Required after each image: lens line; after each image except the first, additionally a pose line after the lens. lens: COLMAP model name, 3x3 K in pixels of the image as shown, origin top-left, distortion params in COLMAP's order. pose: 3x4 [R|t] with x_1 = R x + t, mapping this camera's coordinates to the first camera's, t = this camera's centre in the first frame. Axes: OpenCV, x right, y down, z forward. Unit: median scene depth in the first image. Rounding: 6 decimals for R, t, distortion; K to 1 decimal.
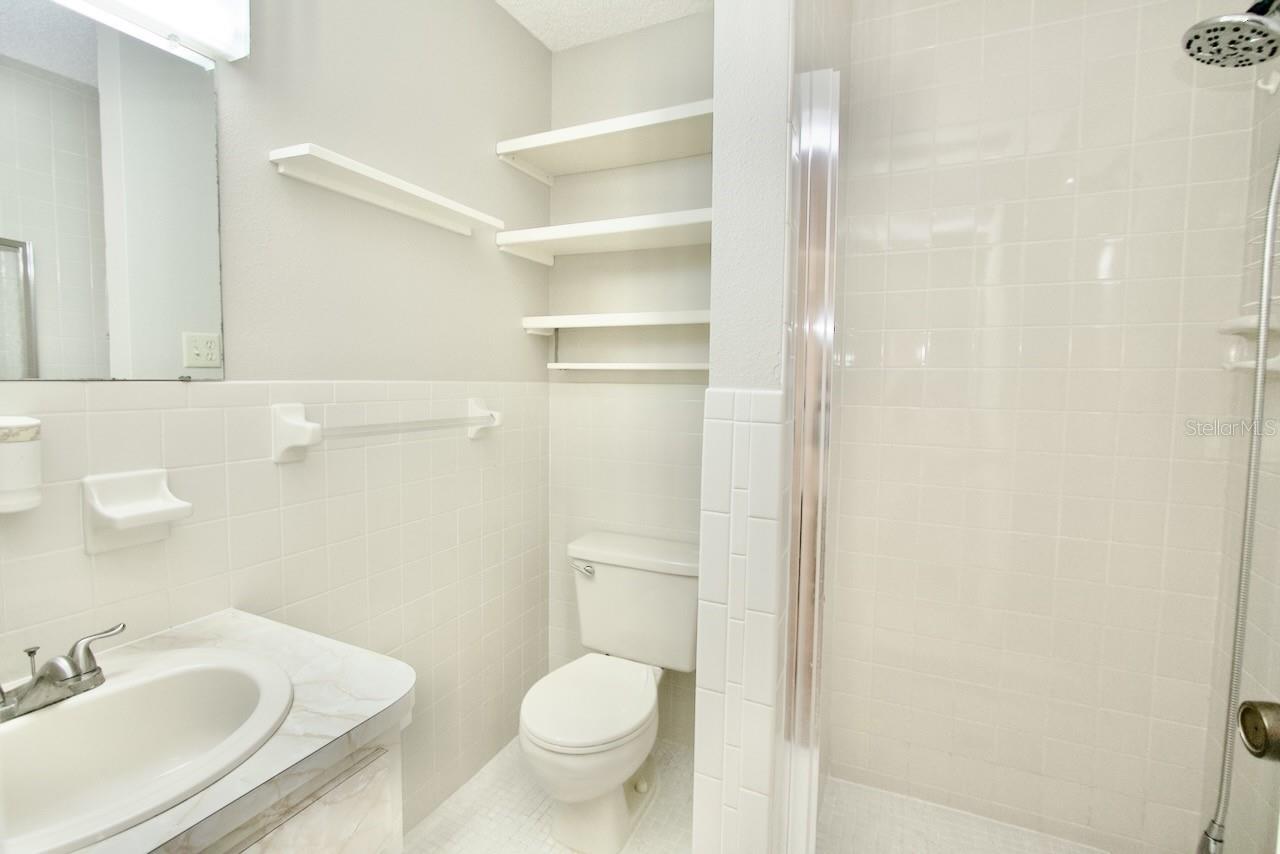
lens RADIAL K [[586.2, 0, 641.9], [0, 586.2, 423.6], [0, 0, 1]] dist [-0.004656, -0.000721]
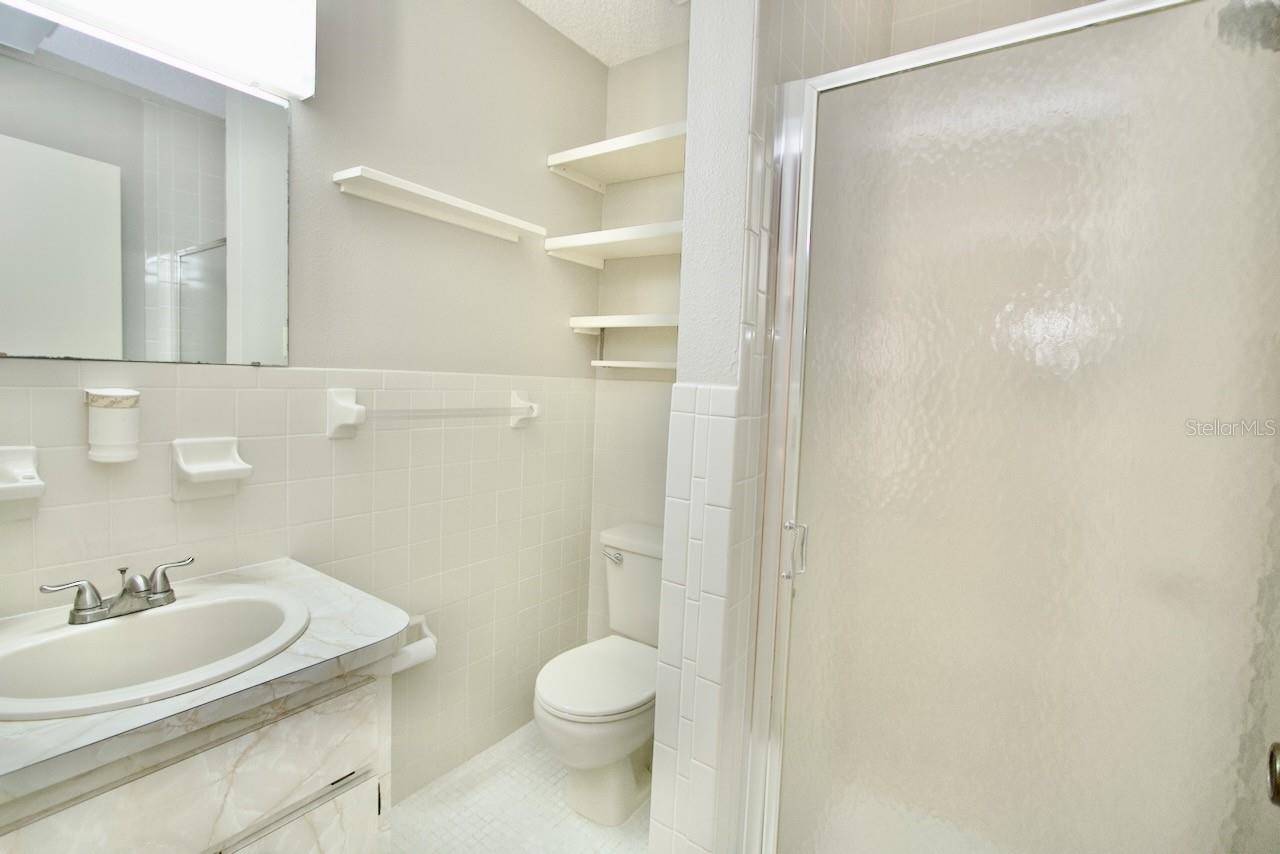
lens RADIAL K [[586.2, 0, 636.9], [0, 586.2, 423.1], [0, 0, 1]] dist [-0.004656, -0.000721]
pose [[0.985365, 0.039449, -0.165828, 0.191898], [-0.040027, 0.999199, -0.000145, 0.013520], [0.165689, 0.006780, 0.986155, -0.062209]]
